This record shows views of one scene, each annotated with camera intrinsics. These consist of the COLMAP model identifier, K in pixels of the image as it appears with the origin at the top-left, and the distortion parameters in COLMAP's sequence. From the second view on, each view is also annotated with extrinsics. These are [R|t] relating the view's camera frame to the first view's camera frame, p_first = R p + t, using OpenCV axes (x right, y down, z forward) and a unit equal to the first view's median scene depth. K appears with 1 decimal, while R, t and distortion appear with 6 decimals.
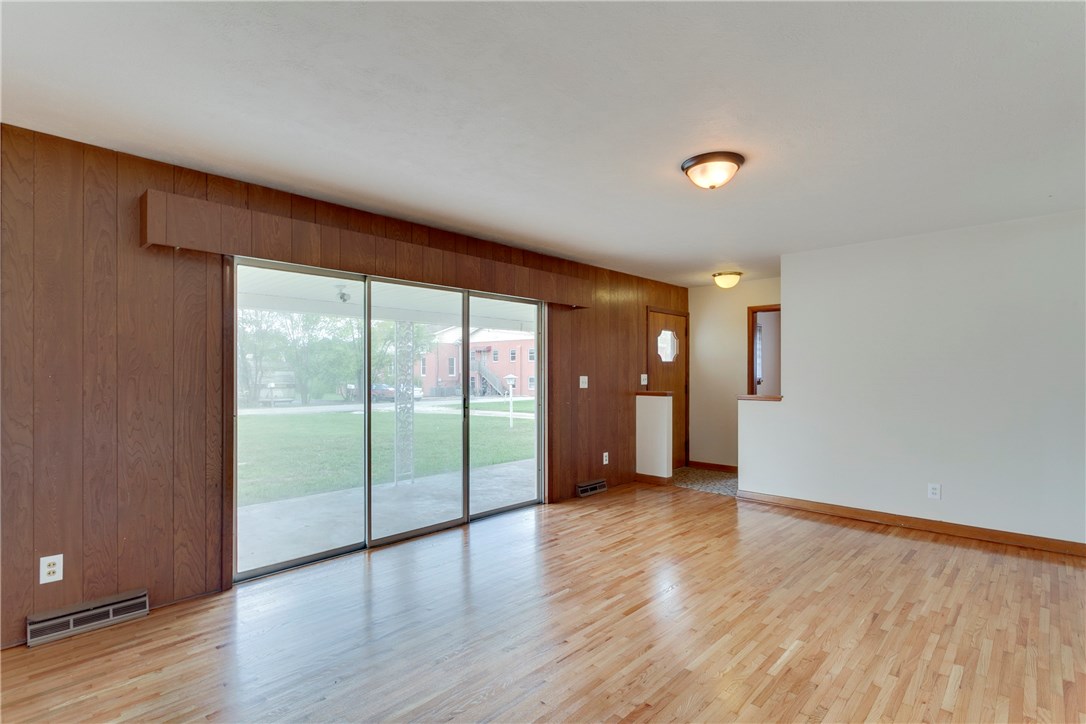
lens RADIAL K [[532.6, 0, 542.6], [0, 532.6, 369.7], [0, 0, 1]] dist [-0.001675, -0.001521]
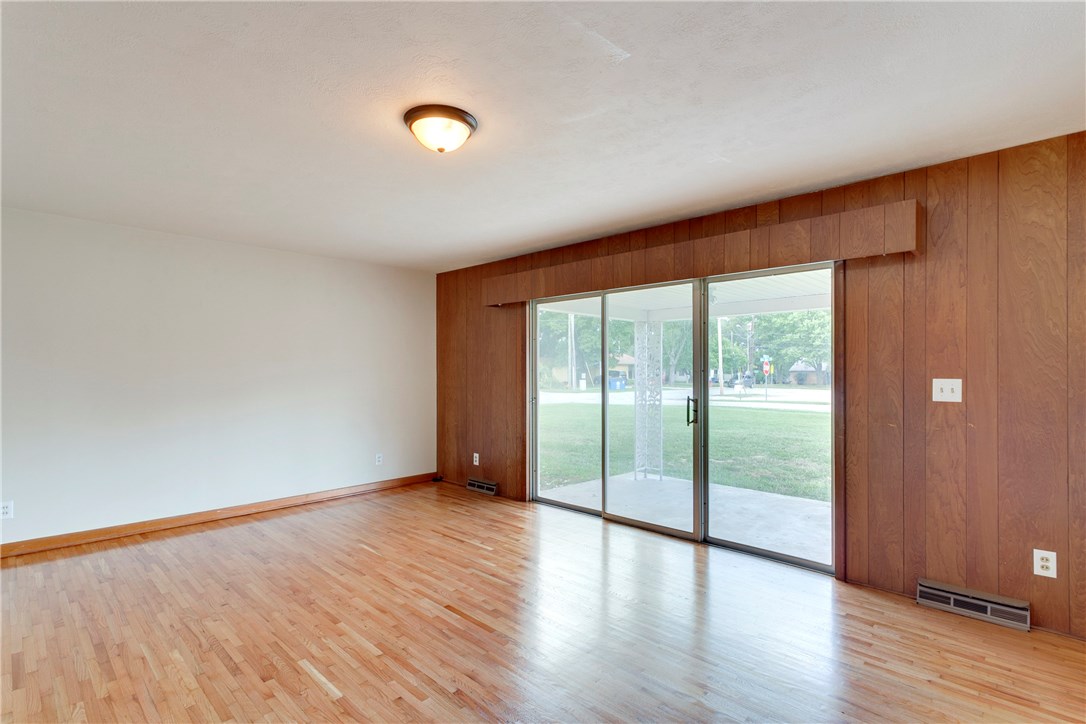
lens RADIAL K [[532.6, 0, 542.6], [0, 532.6, 364.6], [0, 0, 1]] dist [-0.001675, -0.001521]
pose [[-0.021938, -0.005166, -0.999746, 0.729603], [0.010441, 0.999931, -0.005396, -0.004180], [0.999705, -0.010557, -0.021882, 0.743761]]
